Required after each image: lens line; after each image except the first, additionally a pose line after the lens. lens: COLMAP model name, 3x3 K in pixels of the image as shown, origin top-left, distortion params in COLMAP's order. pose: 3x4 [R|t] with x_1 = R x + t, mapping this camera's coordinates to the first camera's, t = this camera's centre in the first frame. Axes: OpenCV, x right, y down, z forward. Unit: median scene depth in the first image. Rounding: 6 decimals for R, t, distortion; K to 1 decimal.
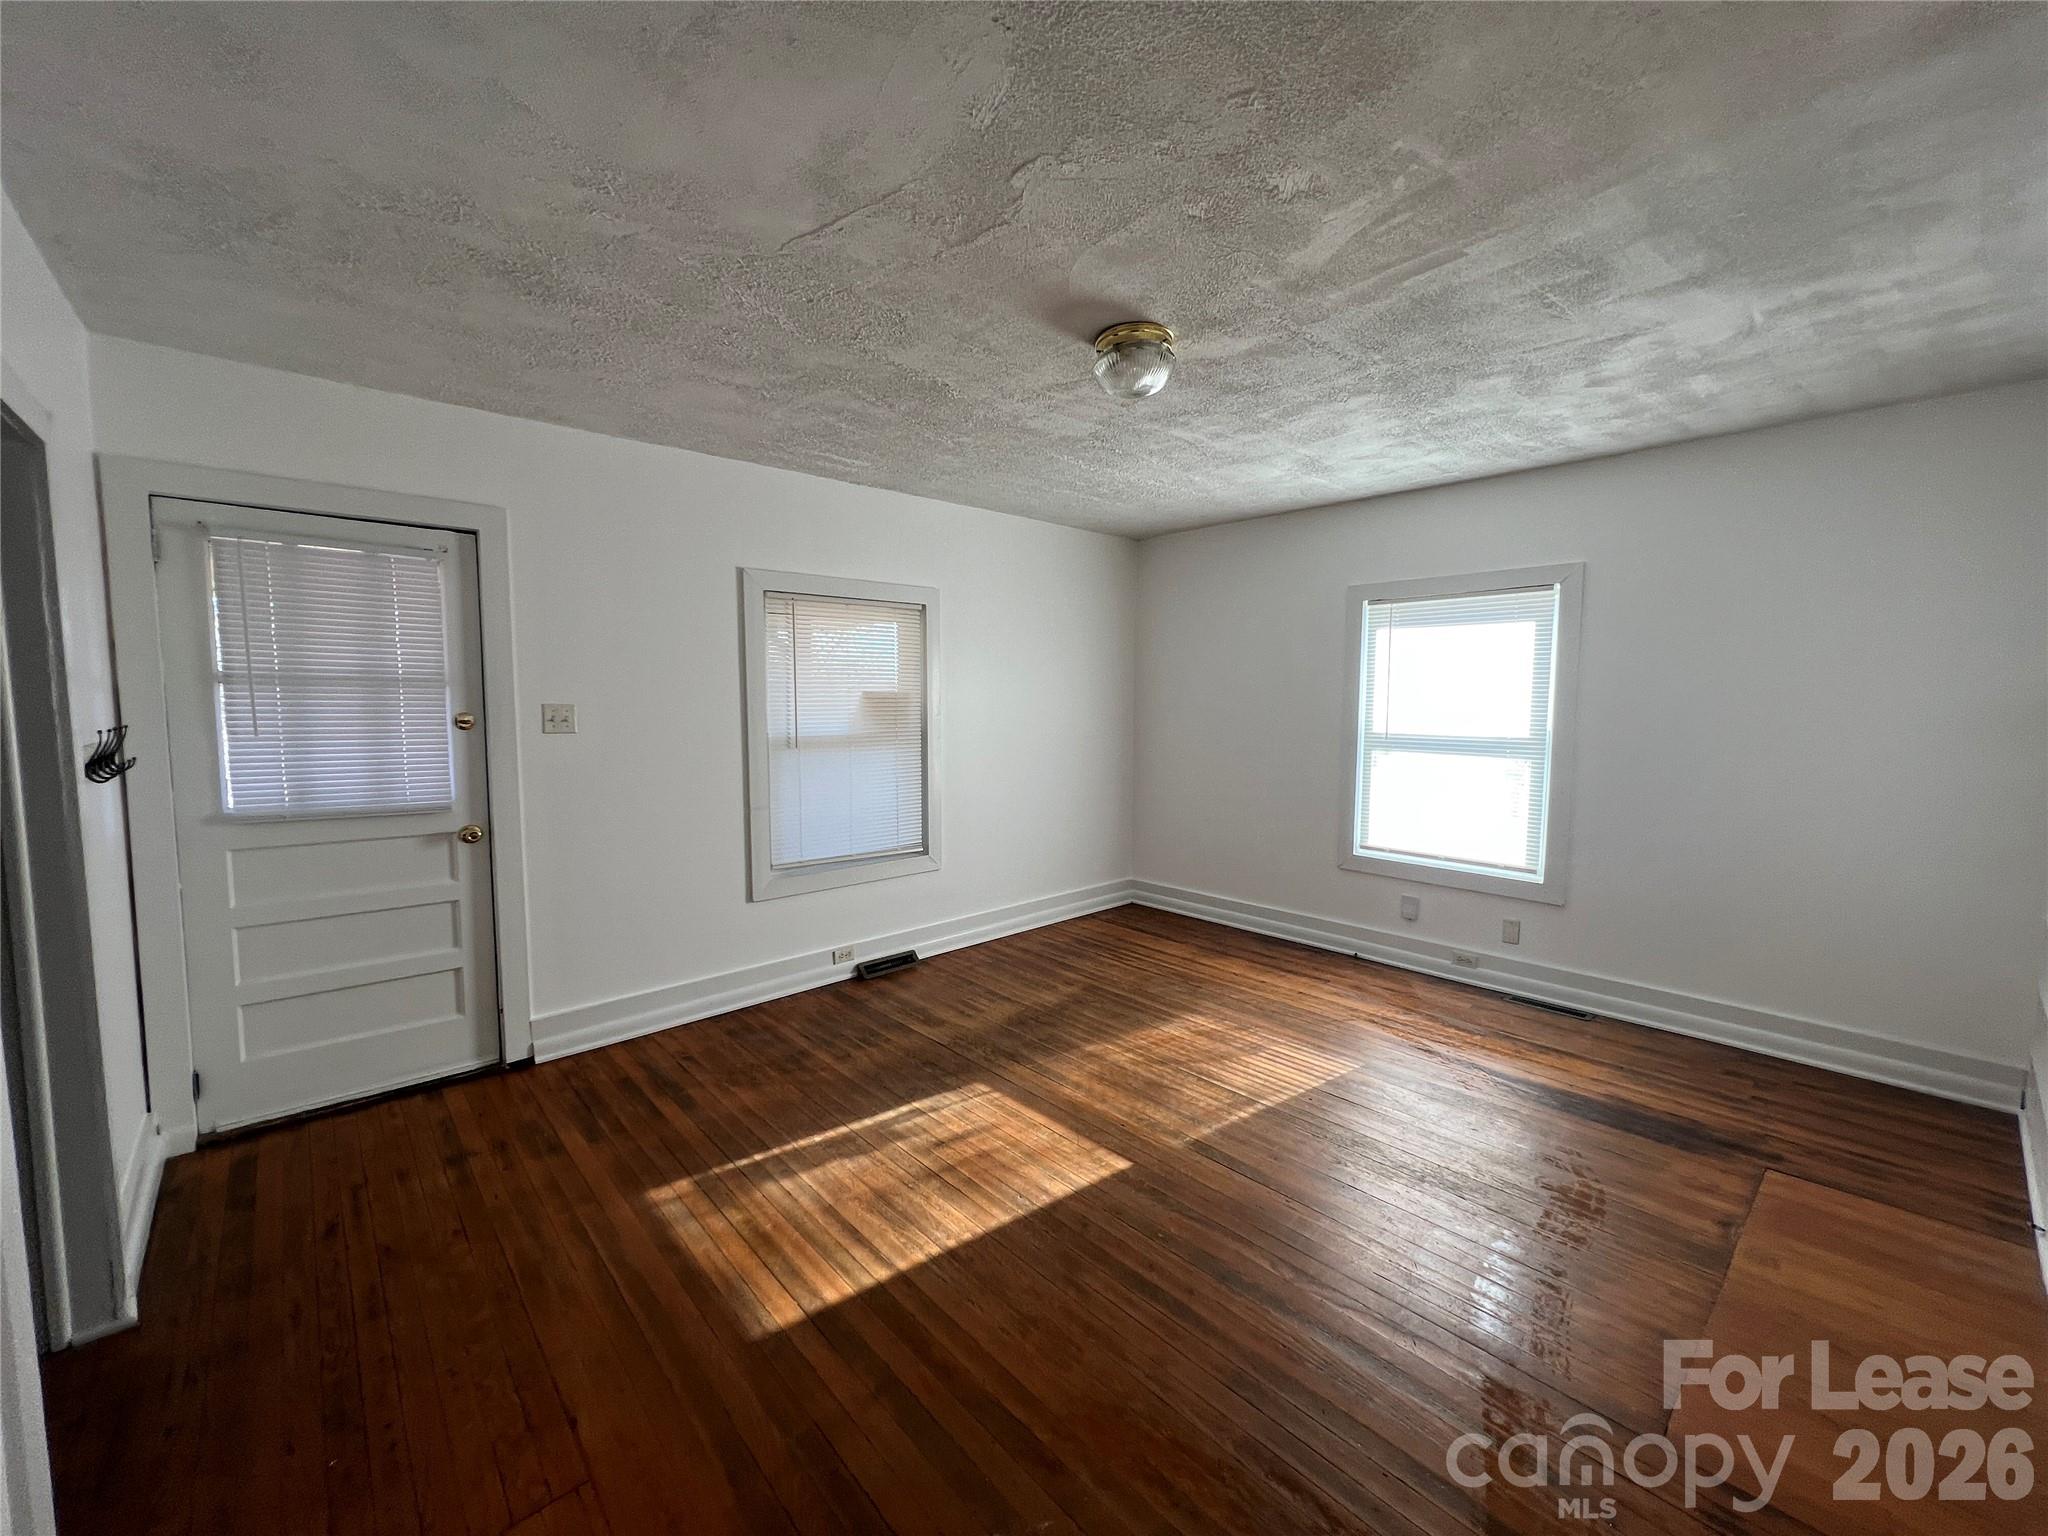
lens RADIAL K [[819.4, 0, 1024.0], [0, 819.4, 768.0], [0, 0, 1]] dist [0.000158, -0.000067]
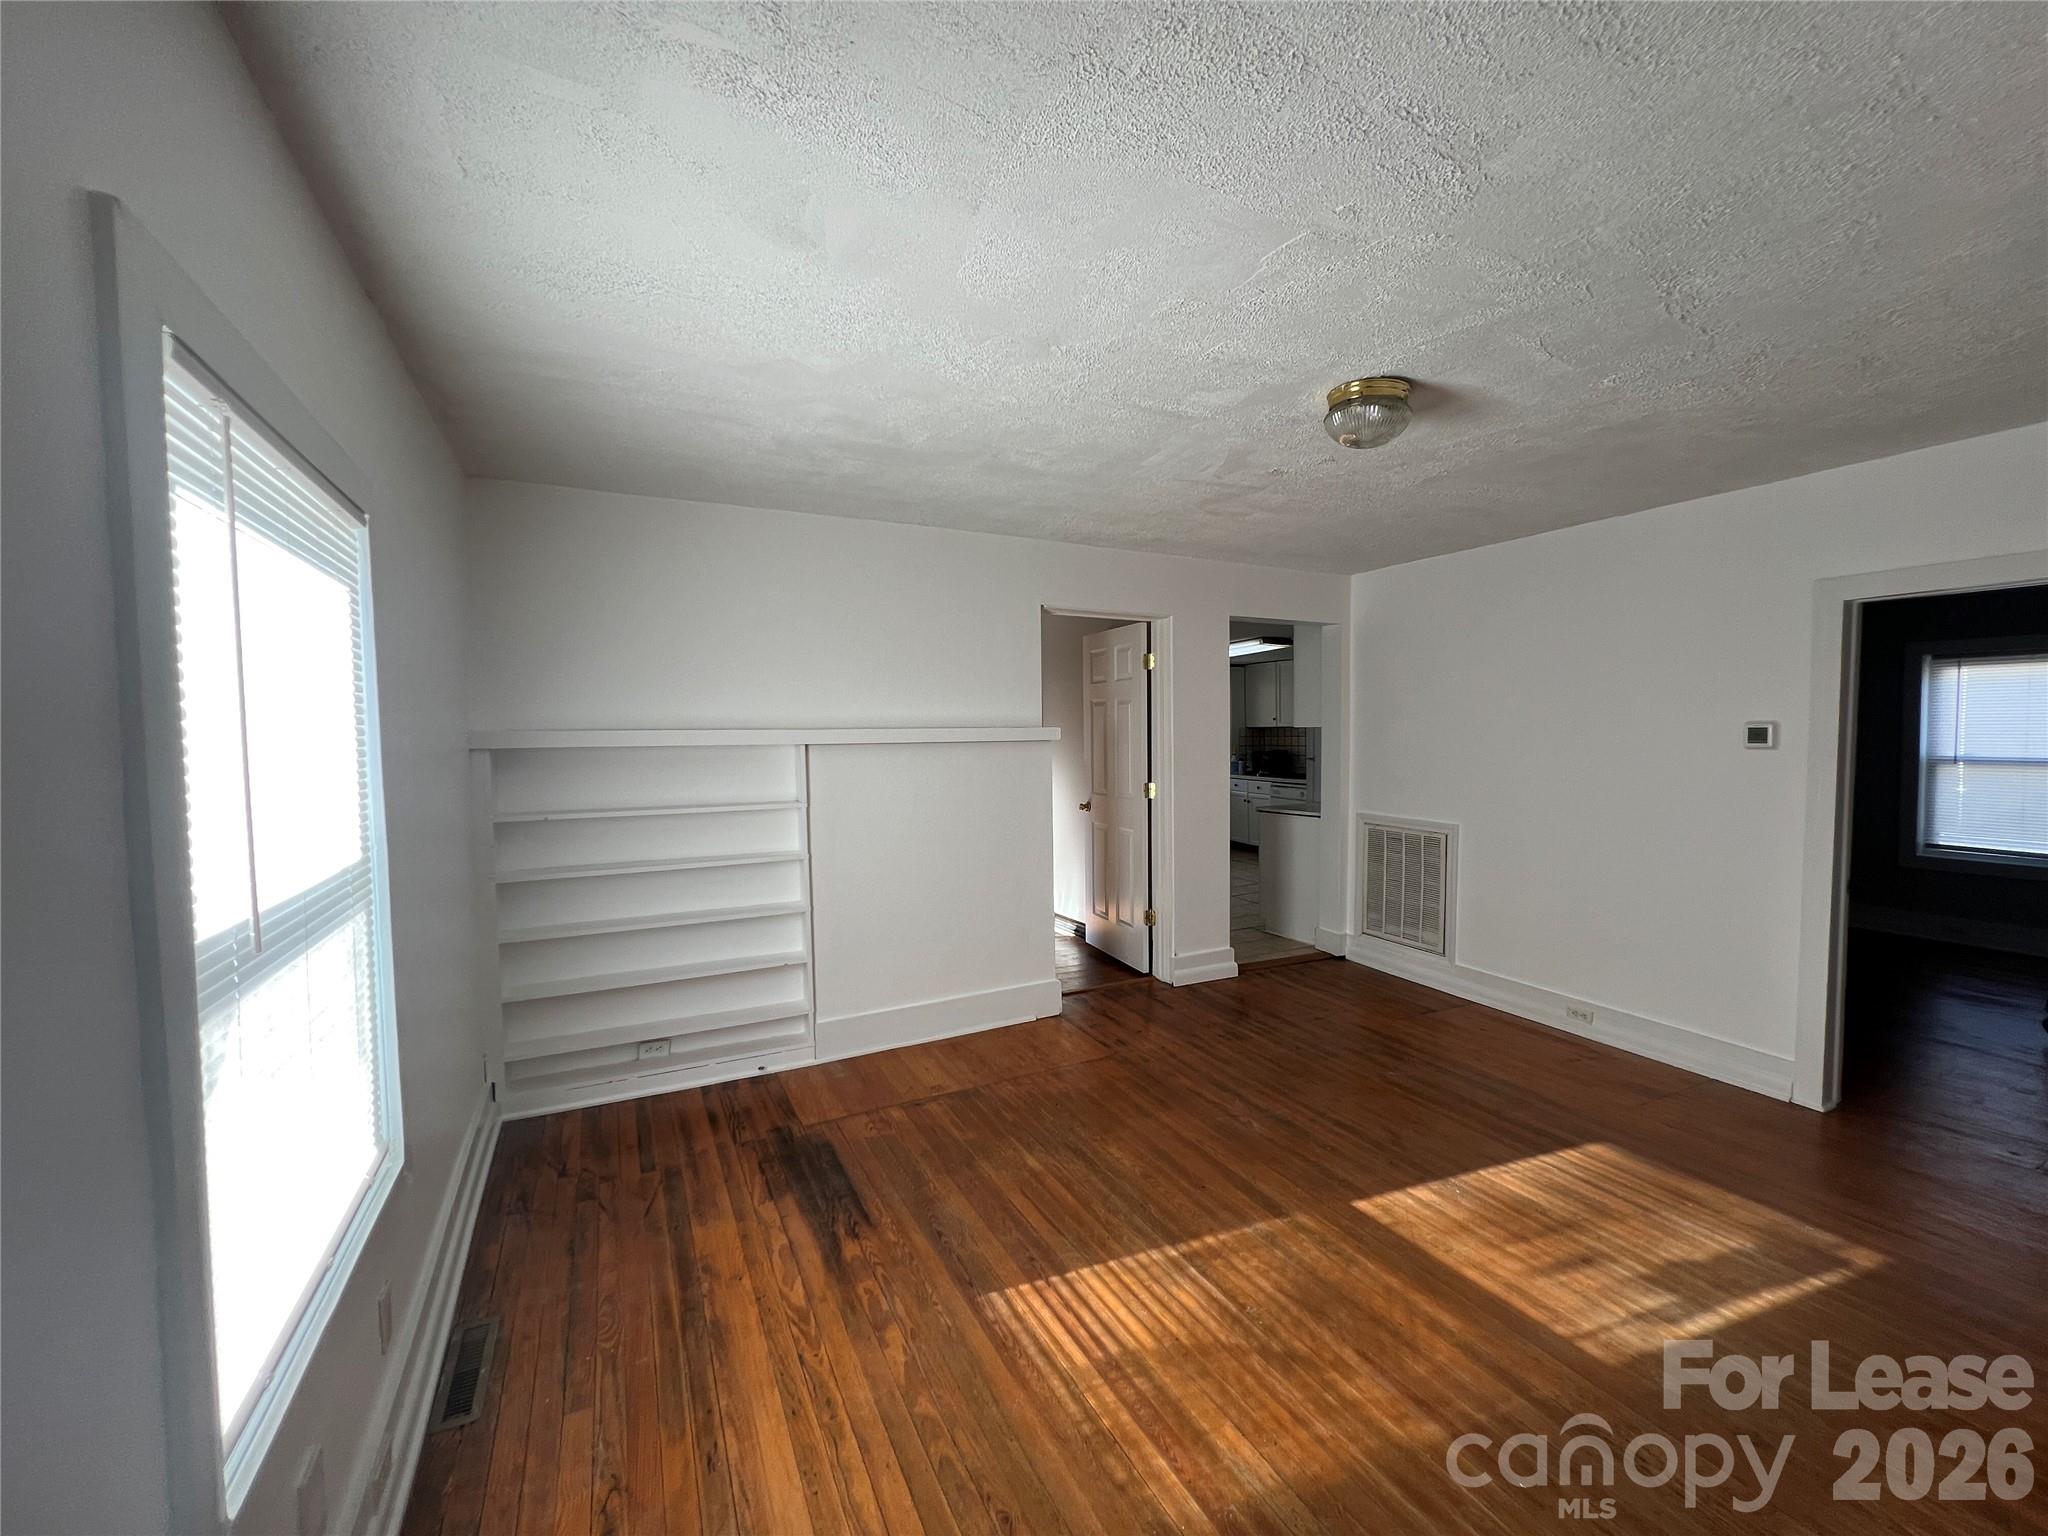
lens RADIAL K [[819.4, 0, 1024.0], [0, 819.4, 768.0], [0, 0, 1]] dist [0.000158, -0.000067]
pose [[-0.966046, -0.006453, 0.258291, 0.228805], [0.028443, 0.990956, 0.131140, -0.171749], [-0.256801, 0.134034, -0.957125, 1.735175]]
